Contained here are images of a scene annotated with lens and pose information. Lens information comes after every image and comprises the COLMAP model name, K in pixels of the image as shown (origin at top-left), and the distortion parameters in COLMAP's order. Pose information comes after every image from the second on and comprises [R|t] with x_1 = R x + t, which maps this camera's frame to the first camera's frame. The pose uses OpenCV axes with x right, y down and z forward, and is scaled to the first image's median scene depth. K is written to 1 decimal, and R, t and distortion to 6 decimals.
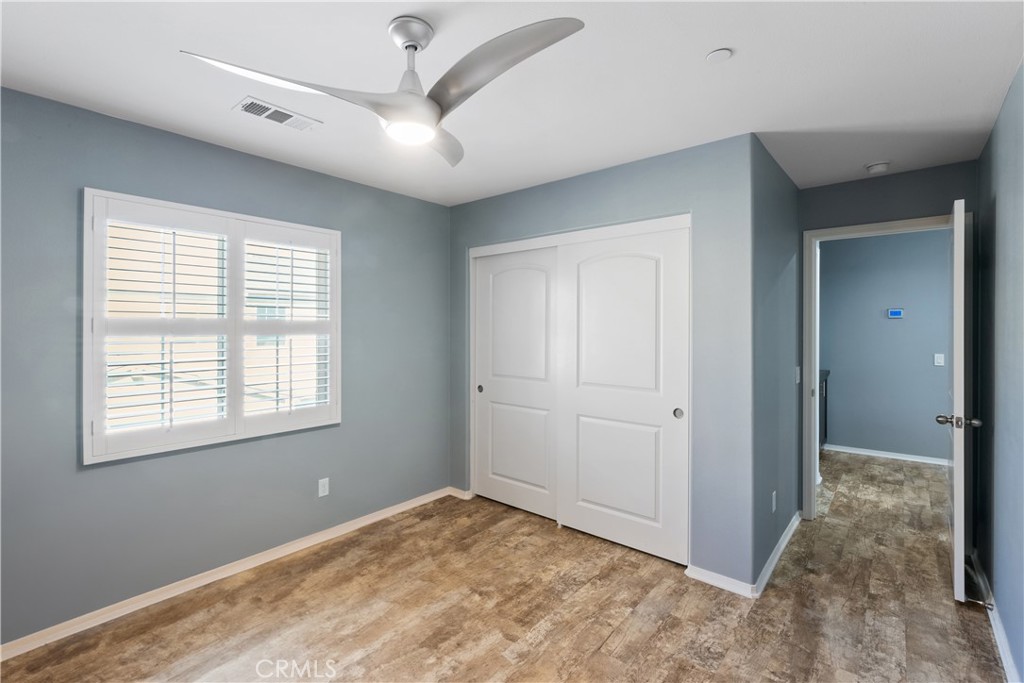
lens RADIAL K [[464.2, 0, 508.4], [0, 464.2, 335.1], [0, 0, 1]] dist [-0.000502, -0.000478]
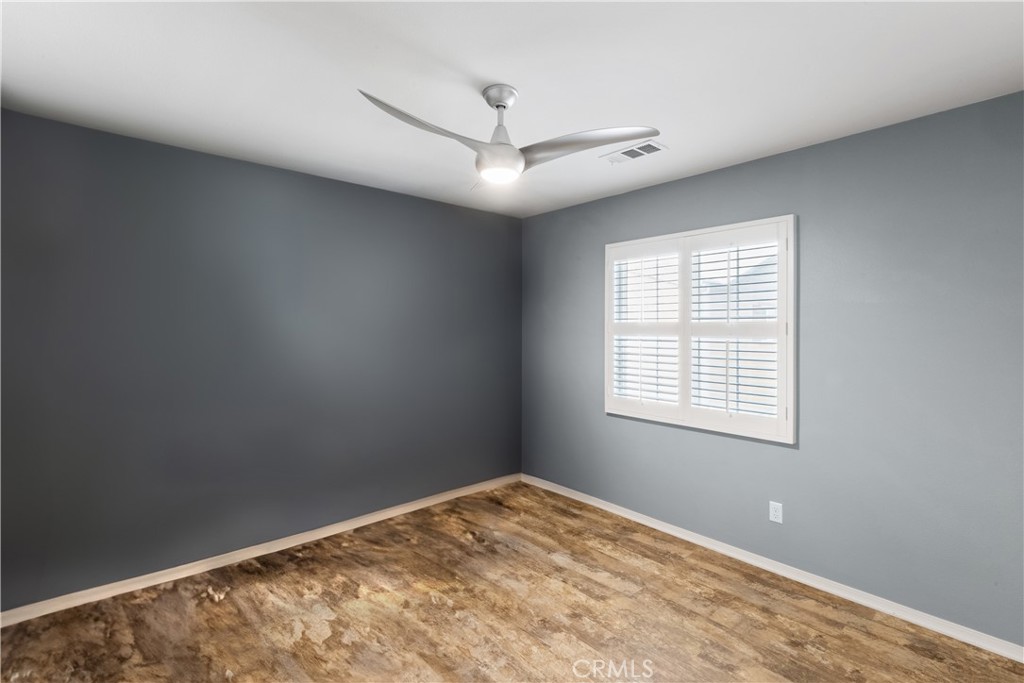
lens RADIAL K [[449.6, 0, 508.4], [0, 449.6, 335.4], [0, 0, 1]] dist [-0.001310, 0.001572]
pose [[-0.138874, 0.007376, -0.990283, 0.513277], [-0.019549, 0.999757, 0.010188, -0.003491], [0.990117, 0.020774, -0.138696, 0.616682]]
